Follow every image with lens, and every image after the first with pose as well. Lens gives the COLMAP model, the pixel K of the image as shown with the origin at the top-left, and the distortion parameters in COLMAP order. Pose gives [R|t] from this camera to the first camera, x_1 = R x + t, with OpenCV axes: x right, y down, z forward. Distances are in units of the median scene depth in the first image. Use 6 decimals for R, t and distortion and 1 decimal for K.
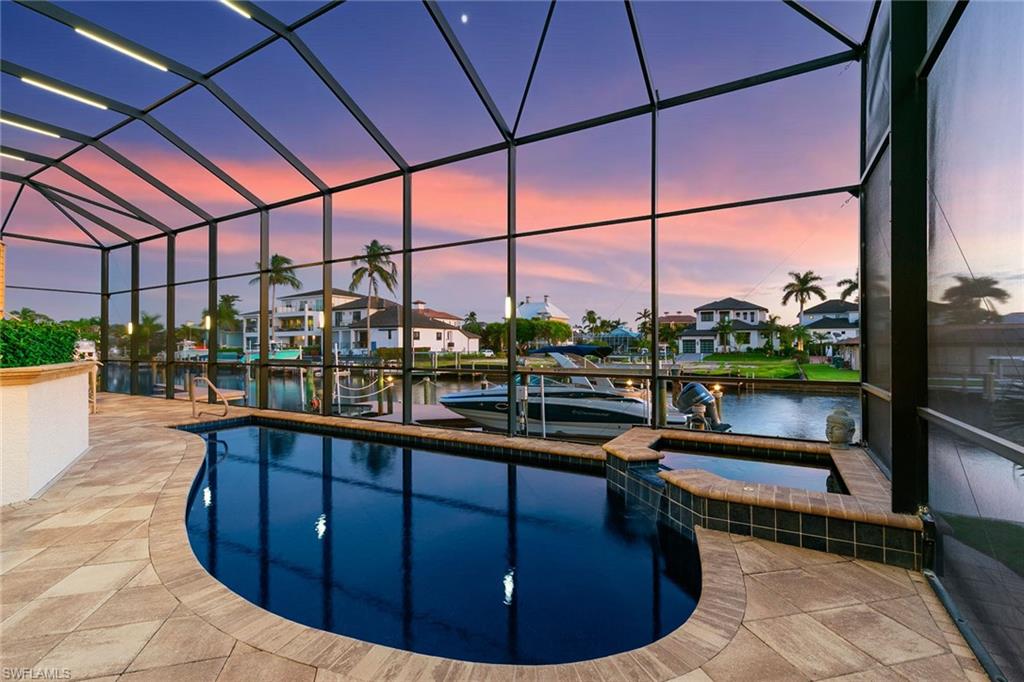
lens RADIAL K [[459.3, 0, 504.5], [0, 459.3, 345.3], [0, 0, 1]] dist [0.003771, 0.000194]
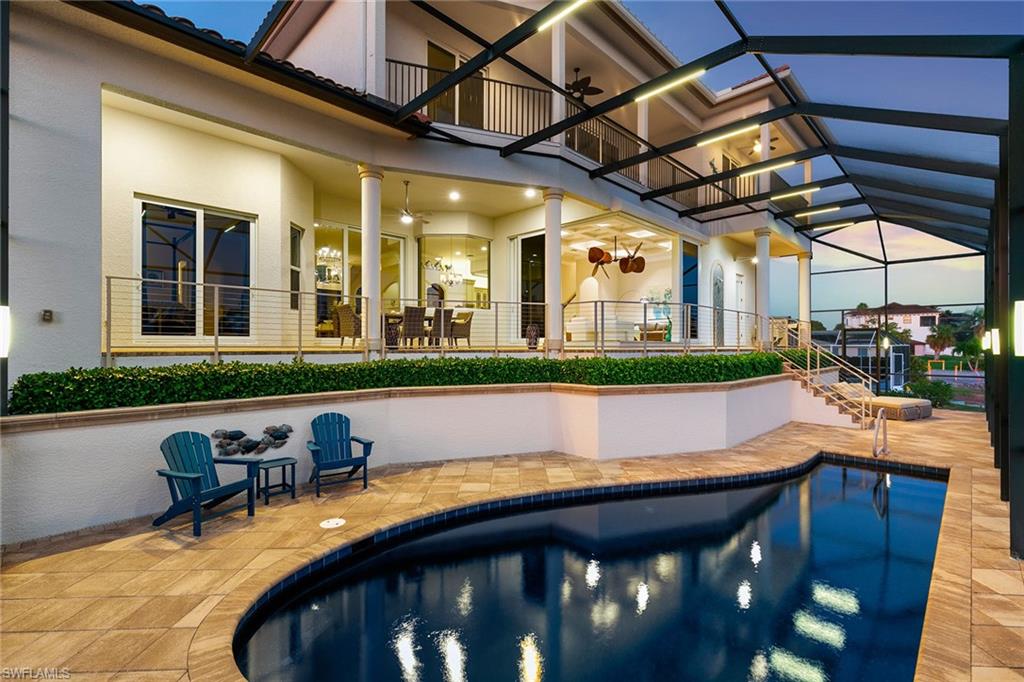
lens RADIAL K [[459.3, 0, 512.6], [0, 459.3, 345.2], [0, 0, 1]] dist [0.003771, 0.000194]
pose [[-0.241380, -0.002028, -0.970429, 1.126363], [-0.002761, 0.999995, -0.001402, -0.157329], [0.970427, 0.002341, -0.241384, 1.620352]]
